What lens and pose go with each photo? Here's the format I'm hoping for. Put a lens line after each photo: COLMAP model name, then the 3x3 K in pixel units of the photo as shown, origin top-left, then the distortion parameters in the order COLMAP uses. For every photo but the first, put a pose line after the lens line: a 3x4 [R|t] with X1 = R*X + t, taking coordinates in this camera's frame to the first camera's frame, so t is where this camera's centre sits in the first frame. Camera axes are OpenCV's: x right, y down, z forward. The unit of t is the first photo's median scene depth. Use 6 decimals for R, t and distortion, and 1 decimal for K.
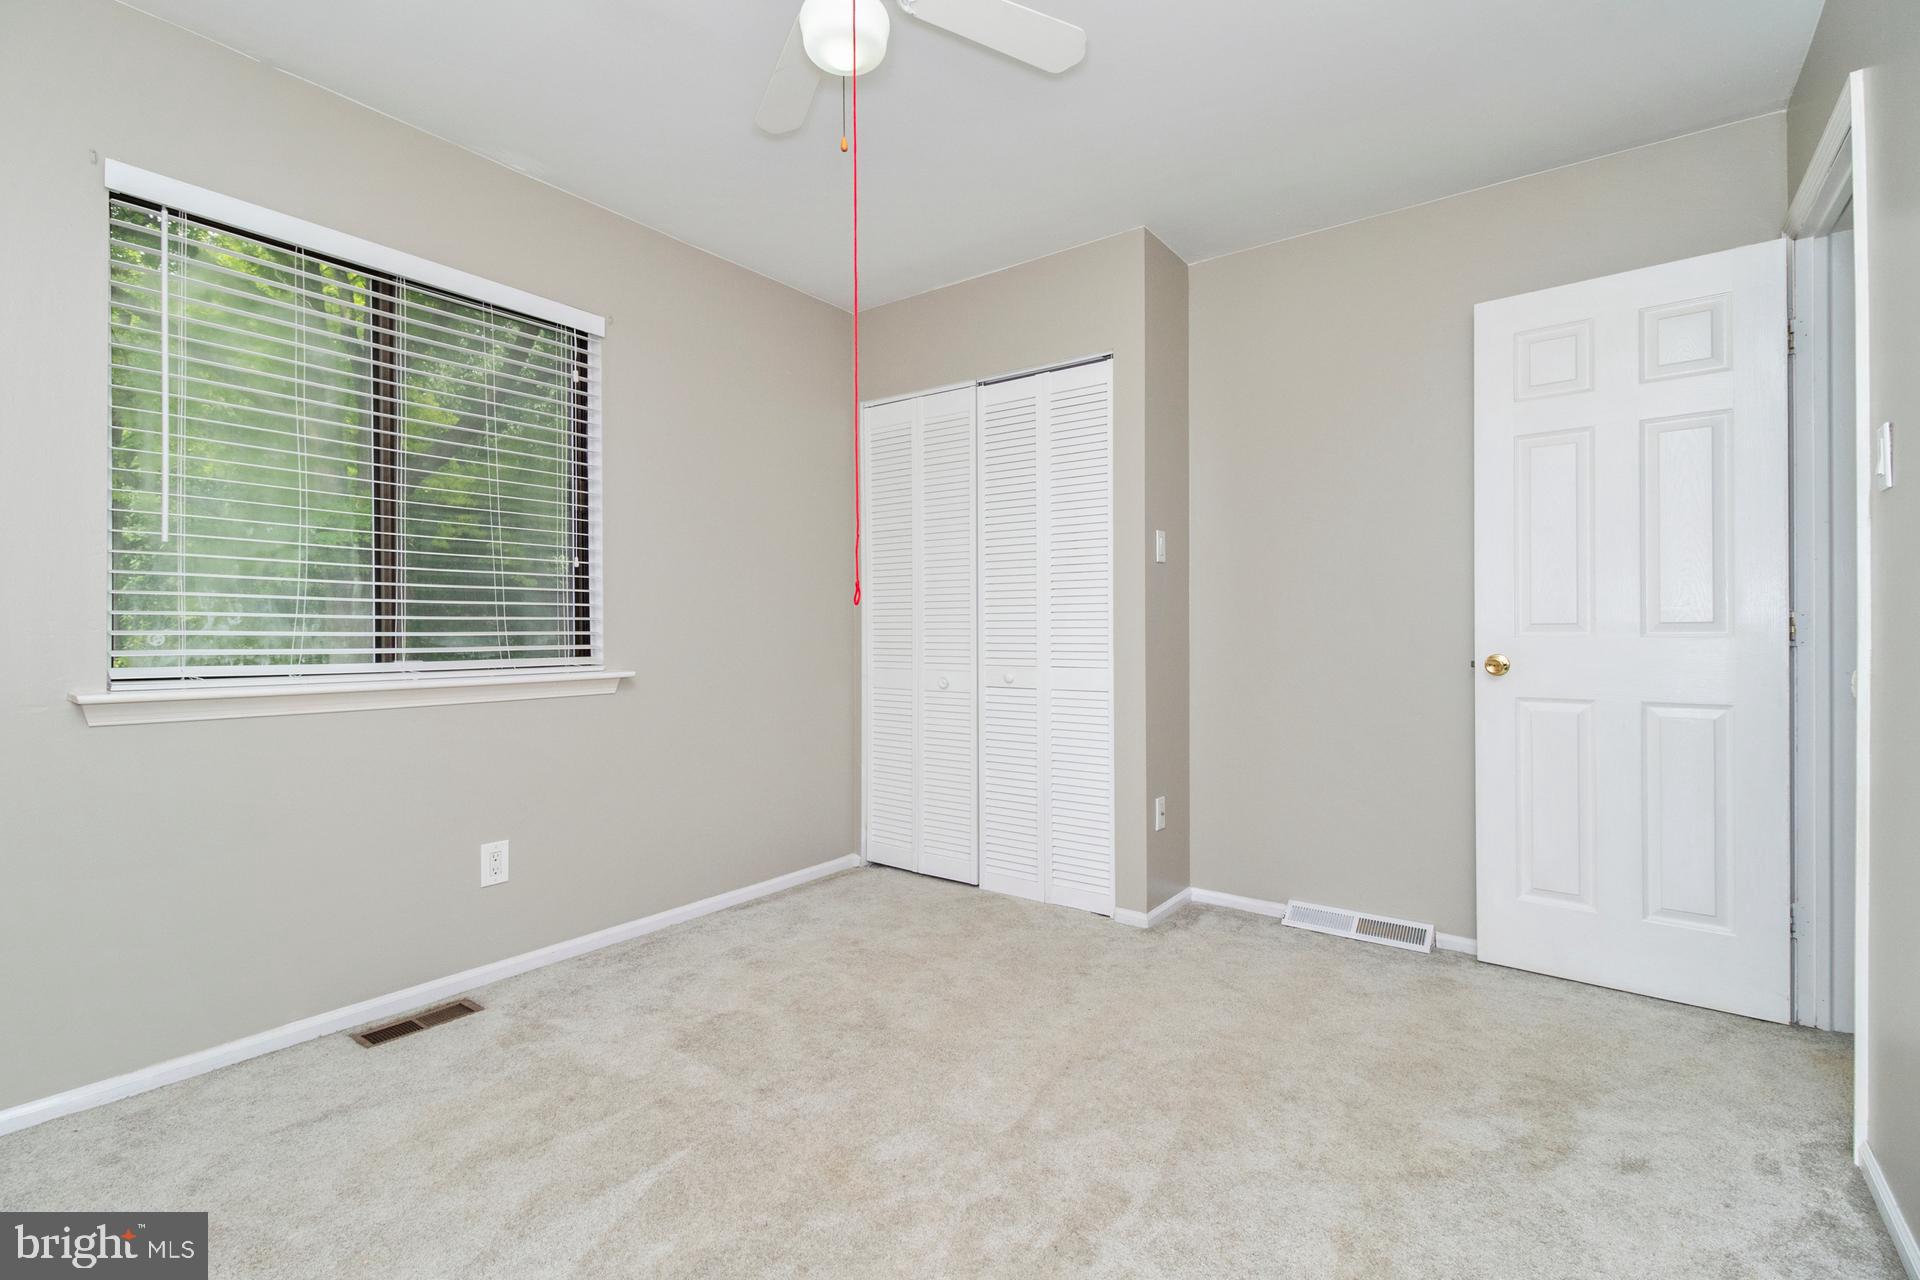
lens RADIAL K [[880.9, 0, 954.9], [0, 880.9, 622.7], [0, 0, 1]] dist [0.025762, -0.014537]
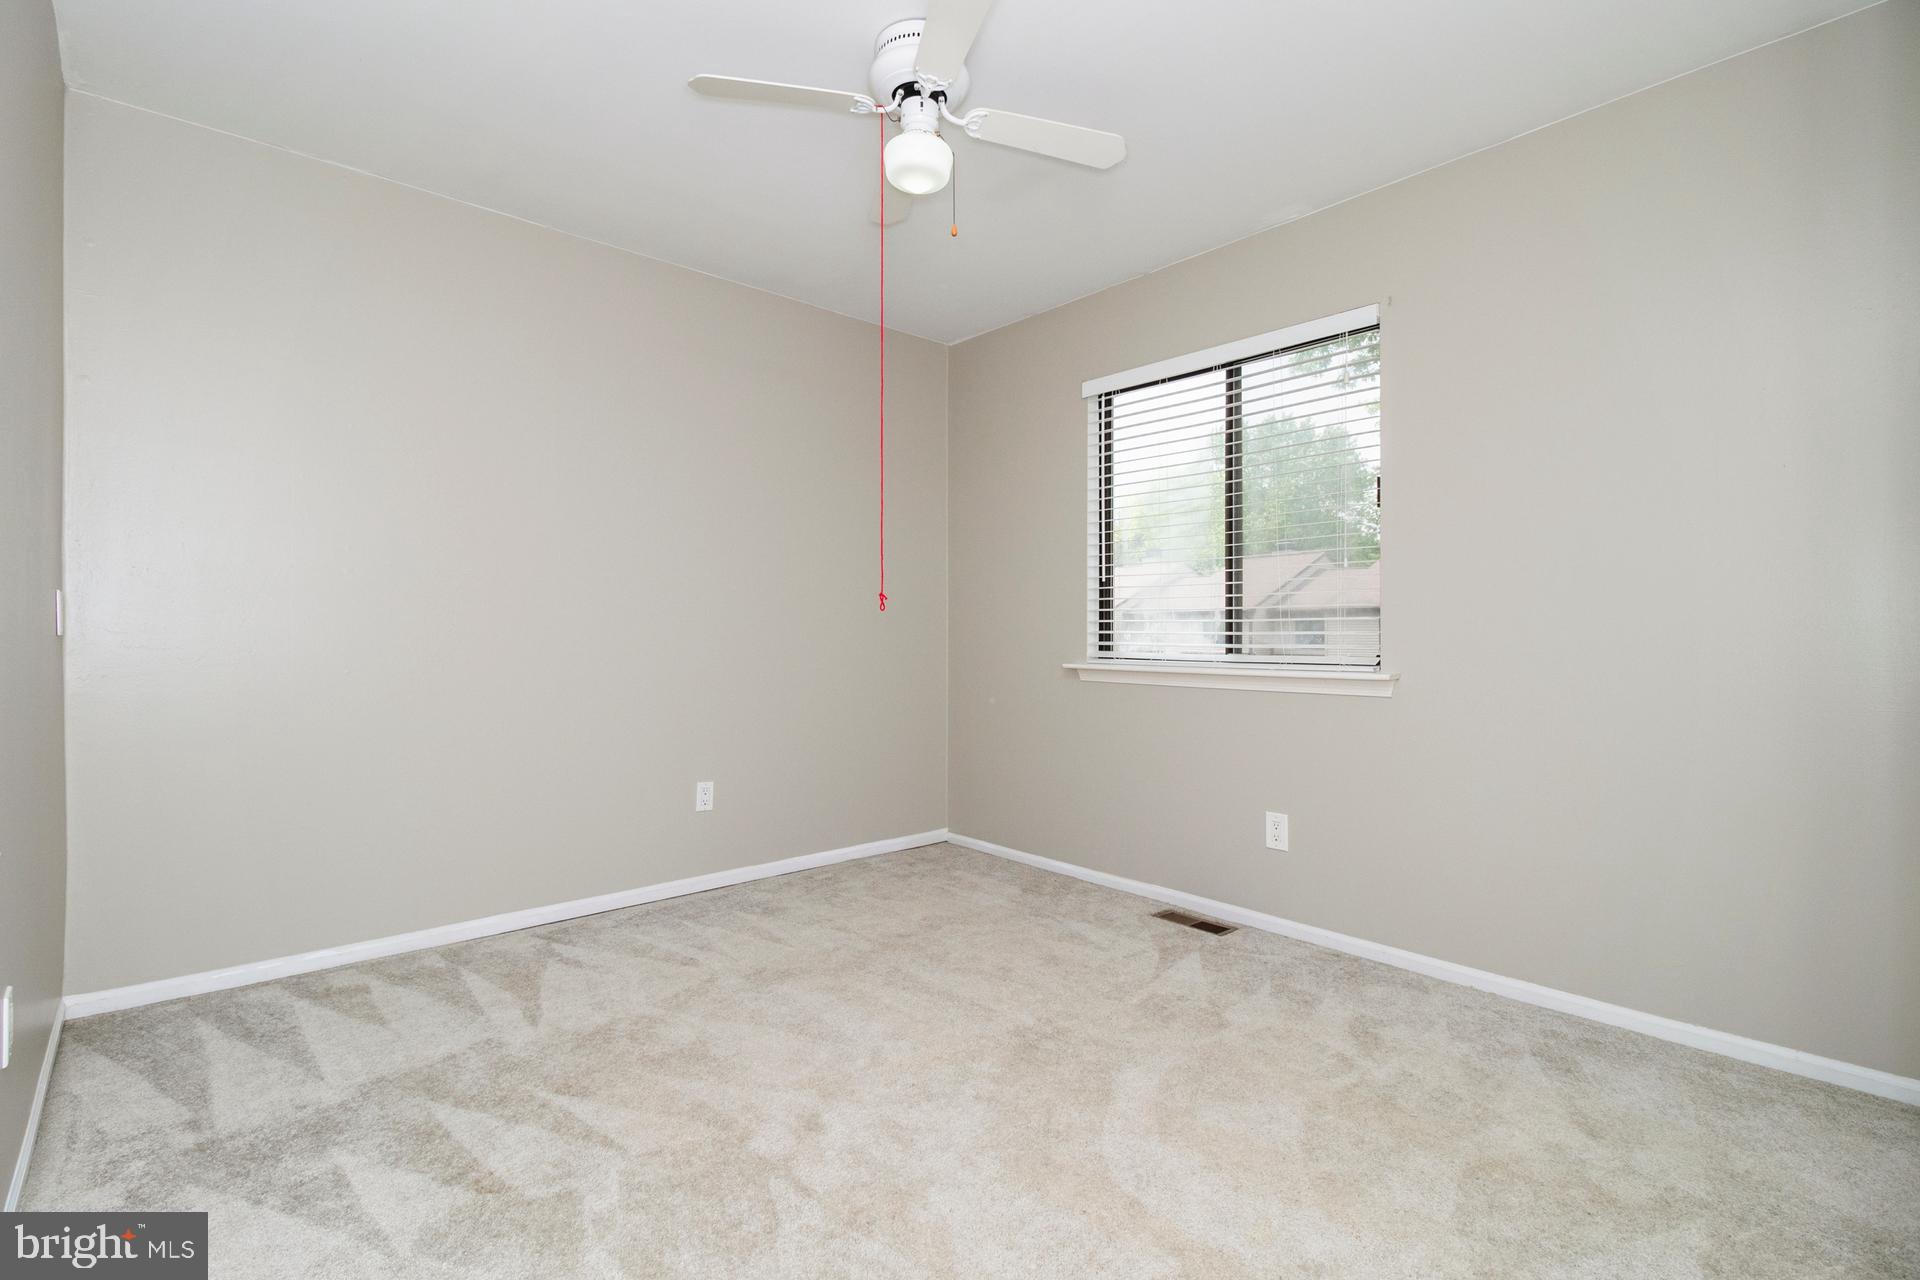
lens RADIAL K [[880.9, 0, 954.9], [0, 880.9, 622.7], [0, 0, 1]] dist [0.025762, -0.014537]
pose [[-0.186361, -0.005042, -0.982468, 0.756363], [0.003784, 0.999976, -0.005849, 0.003583], [0.982474, -0.004808, -0.186337, 0.870870]]
